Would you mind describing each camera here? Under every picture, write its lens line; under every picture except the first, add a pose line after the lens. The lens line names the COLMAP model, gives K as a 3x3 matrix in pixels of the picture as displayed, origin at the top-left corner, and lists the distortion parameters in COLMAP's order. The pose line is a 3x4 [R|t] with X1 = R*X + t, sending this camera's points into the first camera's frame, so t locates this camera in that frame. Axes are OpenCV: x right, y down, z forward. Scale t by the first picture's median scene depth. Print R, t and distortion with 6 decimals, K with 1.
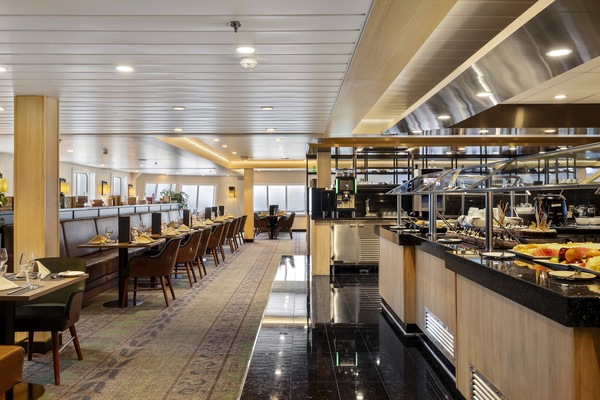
lens RADIAL K [[468.4, 0, 300.0], [0, 468.4, 200.0], [0, 0, 1]] dist [0.062253, -0.000159]
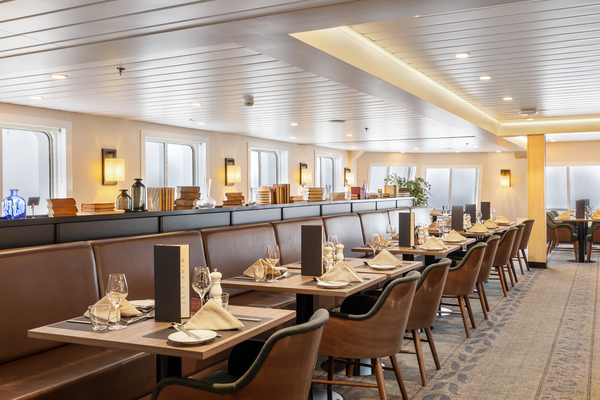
lens RADIAL K [[604.7, 0, 301.0], [0, 604.7, 186.7], [0, 0, 1]] dist [-0.003235, 0.003934]
pose [[0.889113, -0.005729, -0.457651, -0.030162], [0.003146, 0.999975, -0.006406, -0.001645], [0.457676, 0.004256, 0.889109, 0.238029]]
